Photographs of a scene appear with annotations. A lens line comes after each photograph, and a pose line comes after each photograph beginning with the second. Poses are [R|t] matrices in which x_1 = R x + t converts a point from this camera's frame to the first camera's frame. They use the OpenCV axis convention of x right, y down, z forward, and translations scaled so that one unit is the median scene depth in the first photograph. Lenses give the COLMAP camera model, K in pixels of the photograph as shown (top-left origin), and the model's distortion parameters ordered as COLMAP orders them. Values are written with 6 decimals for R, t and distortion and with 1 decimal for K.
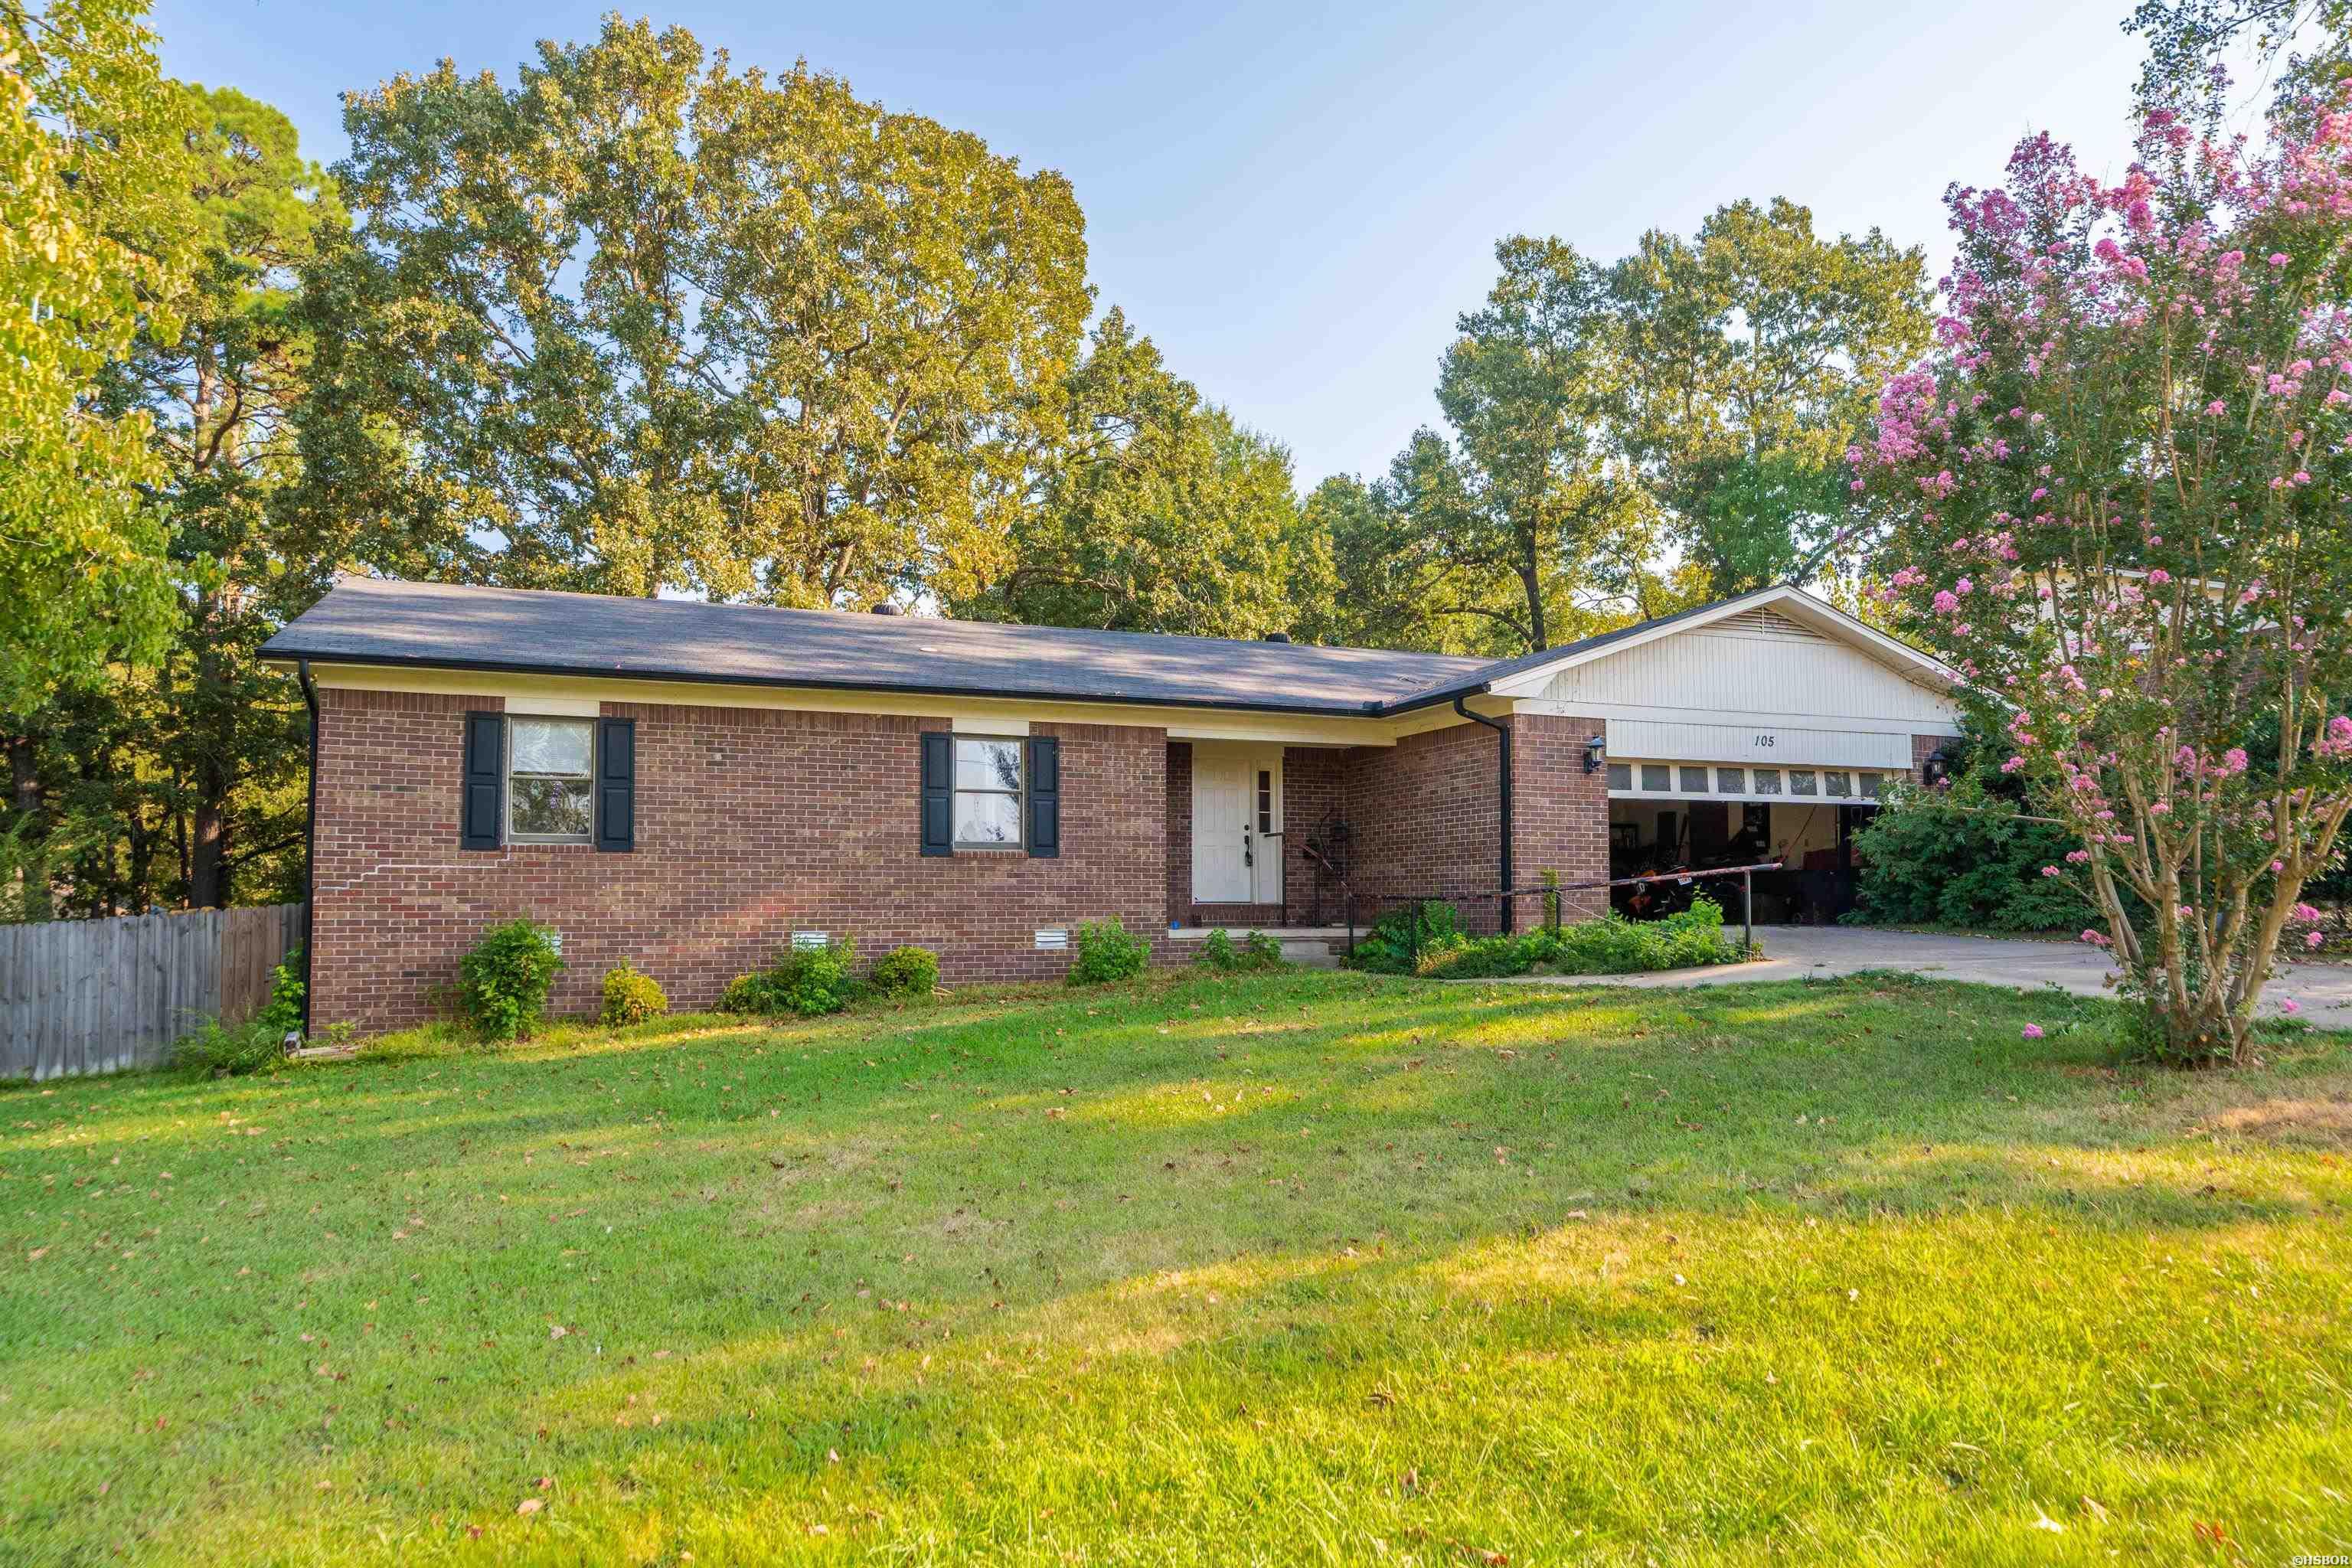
lens RADIAL K [[1478.9, 0, 1167.5], [0, 1478.9, 811.5], [0, 0, 1]] dist [-0.000342, 0.000451]
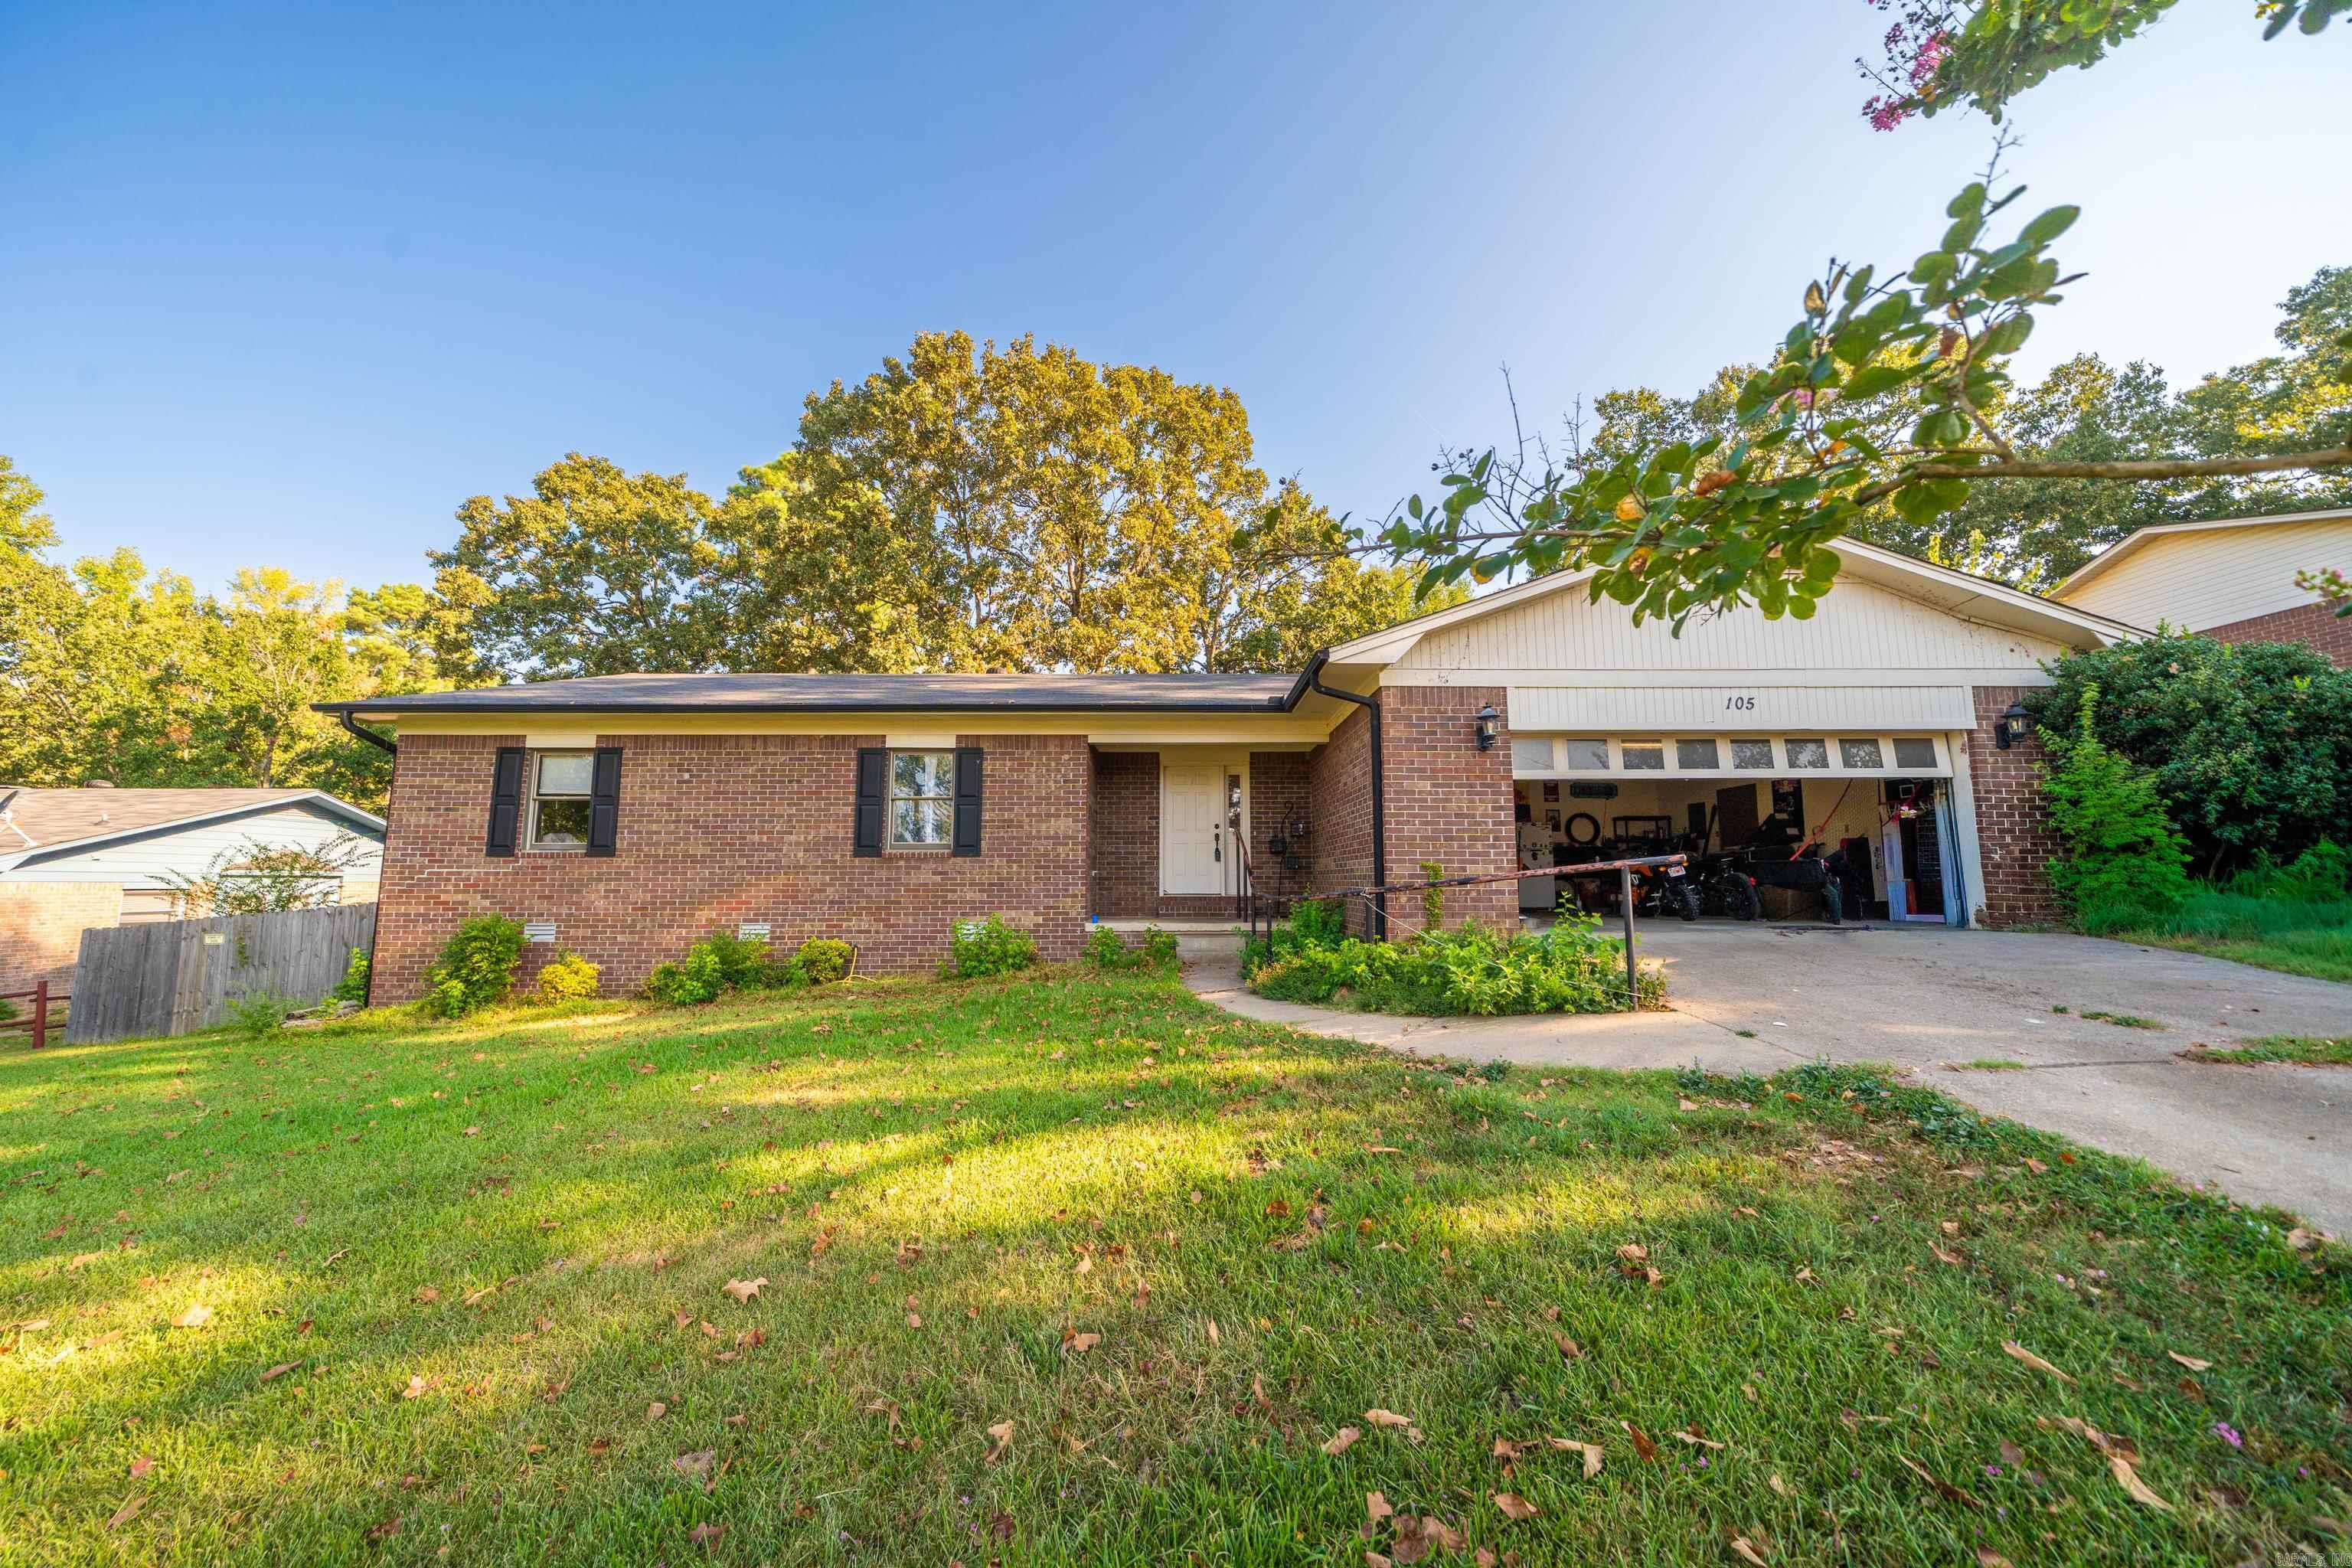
lens RADIAL K [[802.5, 0, 1176.0], [0, 802.5, 784.0], [0, 0, 1]] dist [-0.005628, -0.000106]
pose [[0.936470, -0.043347, -0.348058, 0.273905], [0.024139, 0.997946, -0.059337, 0.016386], [0.349915, 0.047166, 0.935593, 0.496474]]
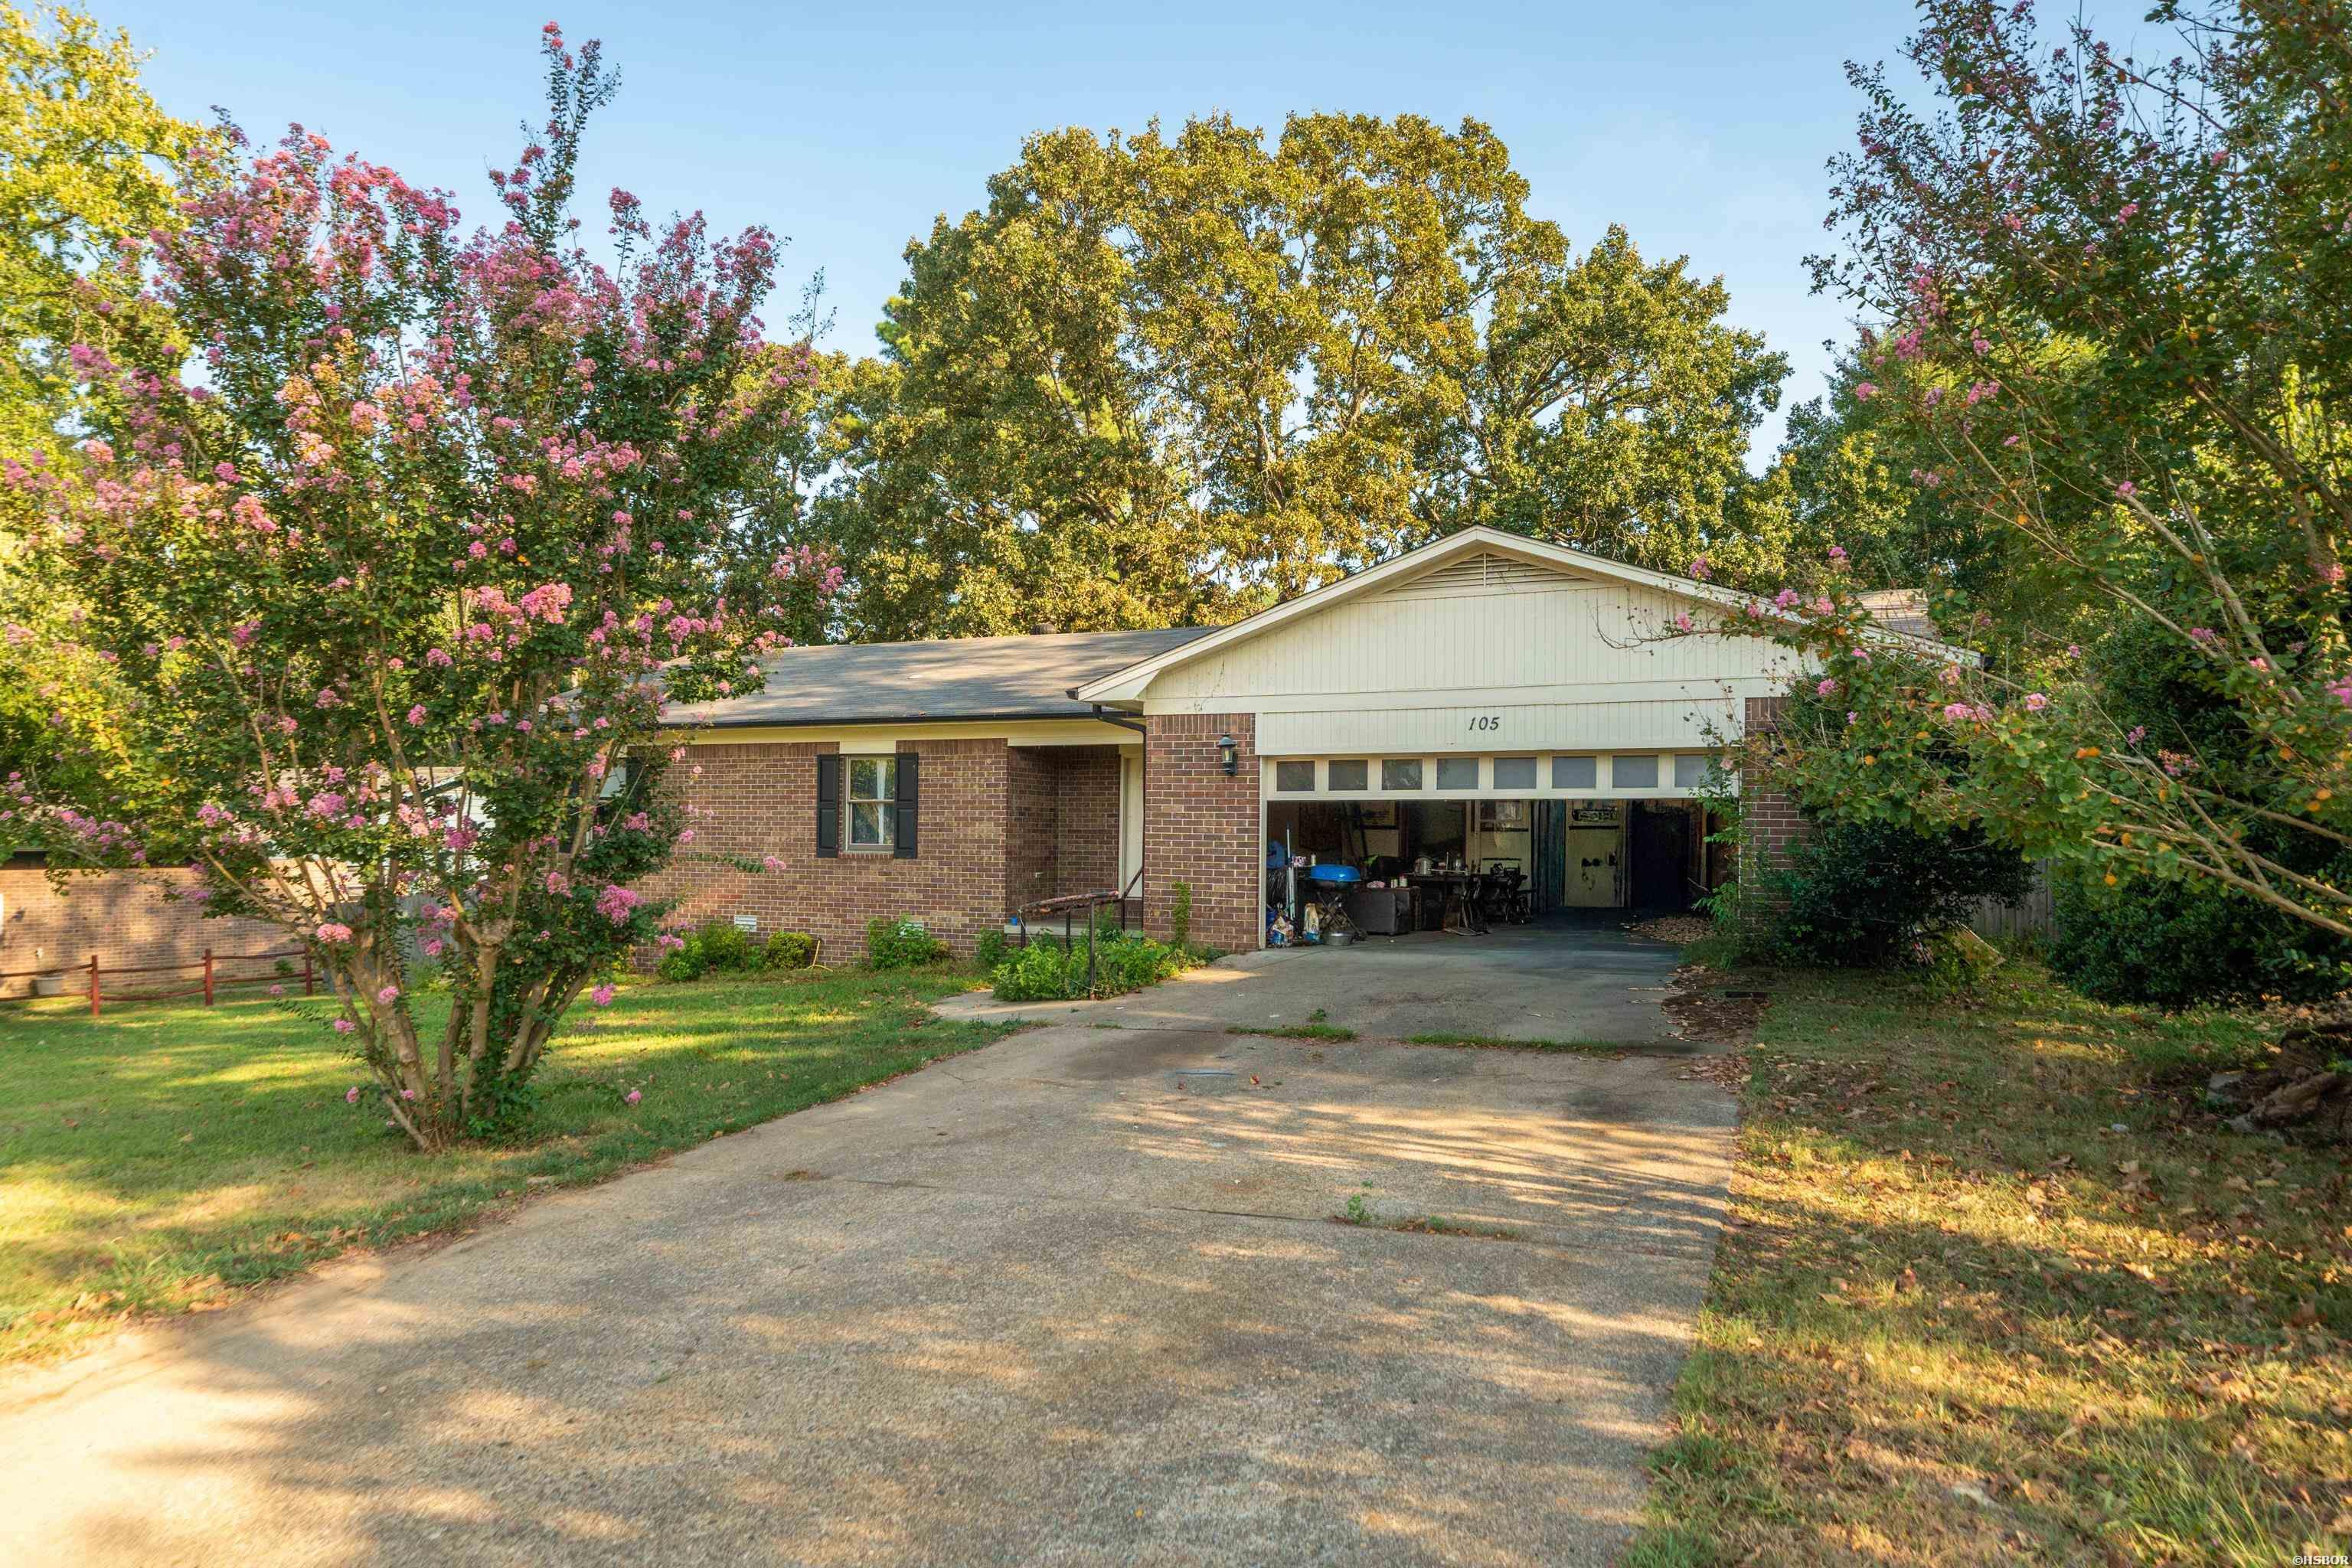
lens RADIAL K [[1478.9, 0, 1167.5], [0, 1478.9, 811.5], [0, 0, 1]] dist [-0.000342, 0.000451]
pose [[0.715392, -0.007009, -0.698688, 0.871543], [0.034758, 0.999069, 0.025566, -0.027859], [0.697858, -0.042575, 0.714969, 0.322414]]
